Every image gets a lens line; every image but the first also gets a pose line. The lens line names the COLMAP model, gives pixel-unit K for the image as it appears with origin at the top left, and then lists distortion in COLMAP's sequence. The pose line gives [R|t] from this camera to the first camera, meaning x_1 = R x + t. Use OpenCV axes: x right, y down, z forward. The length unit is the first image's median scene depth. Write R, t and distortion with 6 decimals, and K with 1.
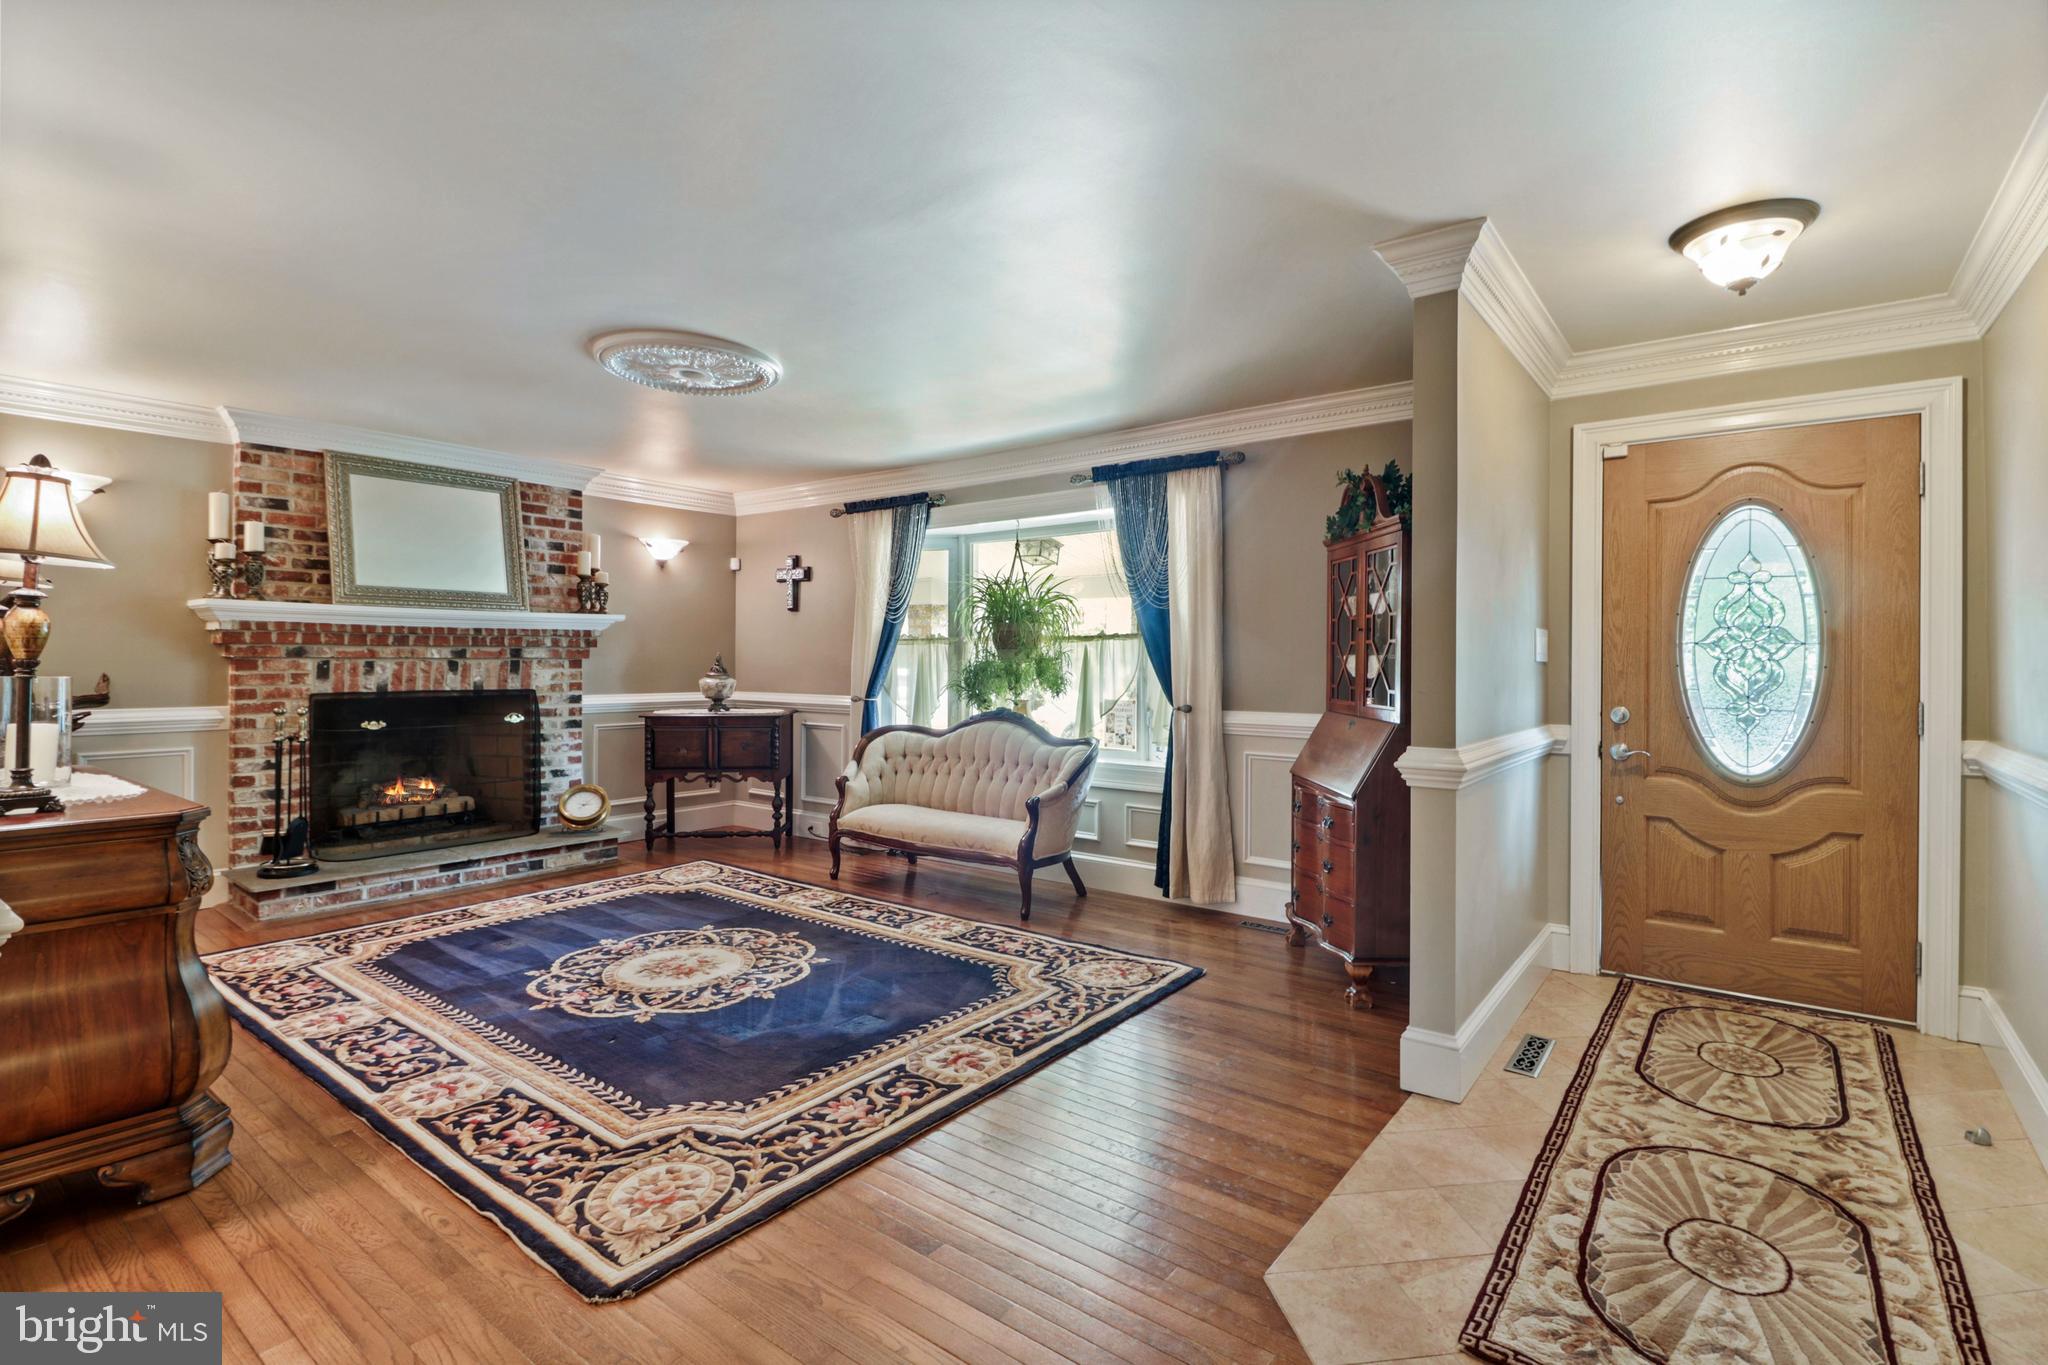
lens RADIAL K [[955.0, 0, 1051.4], [0, 955.0, 660.5], [0, 0, 1]] dist [0.000708, -0.006995]
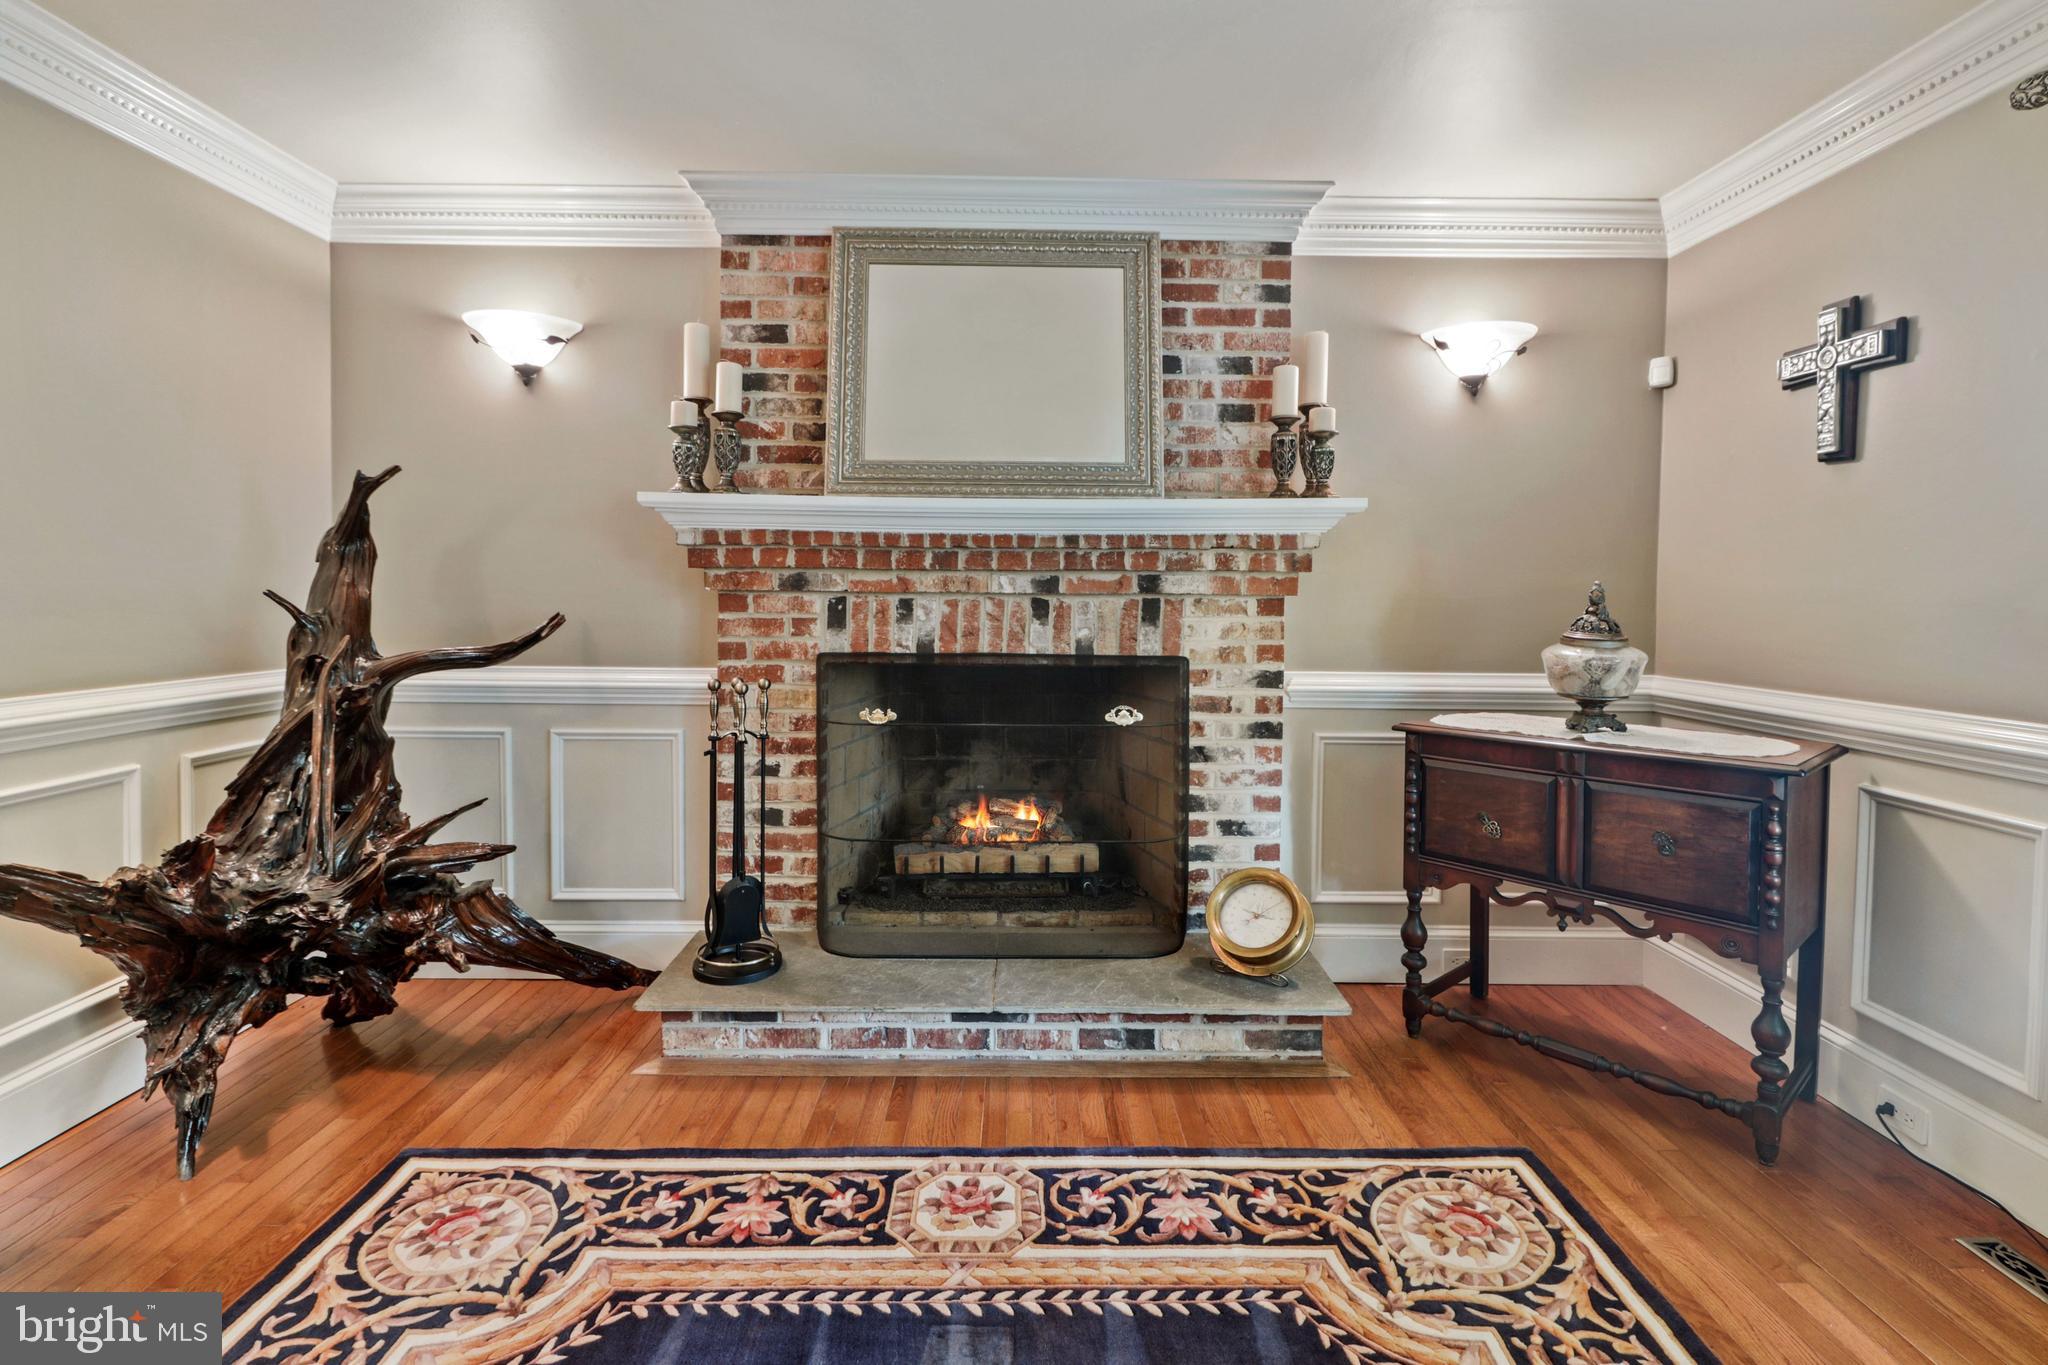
lens RADIAL K [[957.2, 0, 1030.8], [0, 957.2, 630.9], [0, 0, 1]] dist [-0.000395, -0.000687]
pose [[0.602666, 0.029637, -0.797443, -0.228772], [-0.006550, 0.999460, 0.032194, 0.001366], [0.797966, -0.014179, 0.602535, 0.753761]]
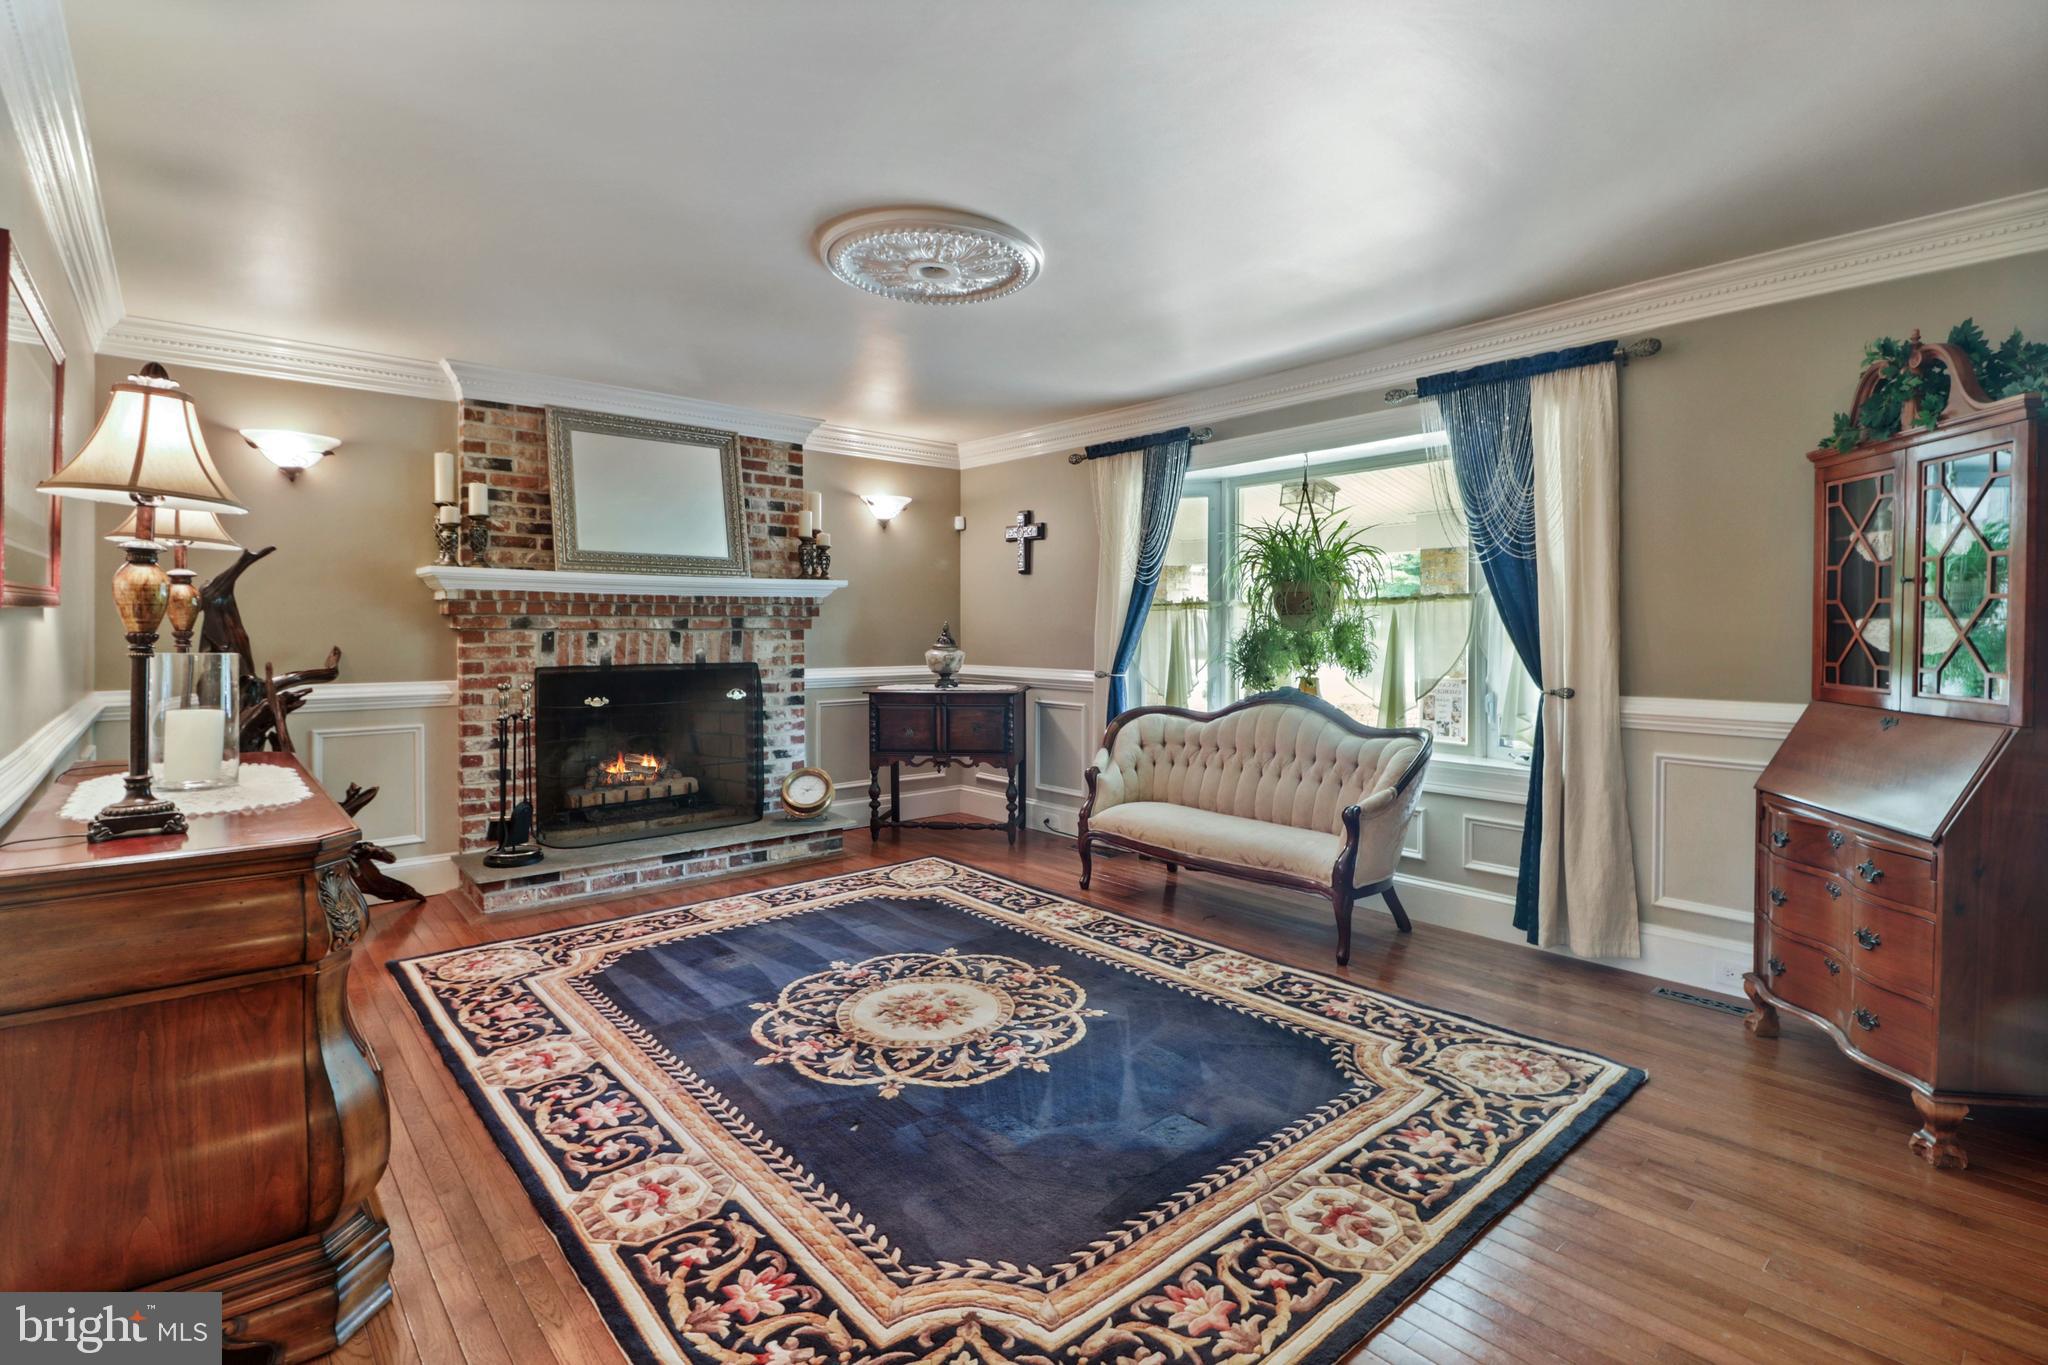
lens RADIAL K [[968.2, 0, 1041.8], [0, 968.2, 644.1], [0, 0, 1]] dist [0.001775, -0.000474]
pose [[0.978419, -0.000846, -0.206629, -0.096636], [0.004010, 0.999881, 0.014895, -0.000253], [0.206592, -0.015402, 0.978306, 0.175045]]
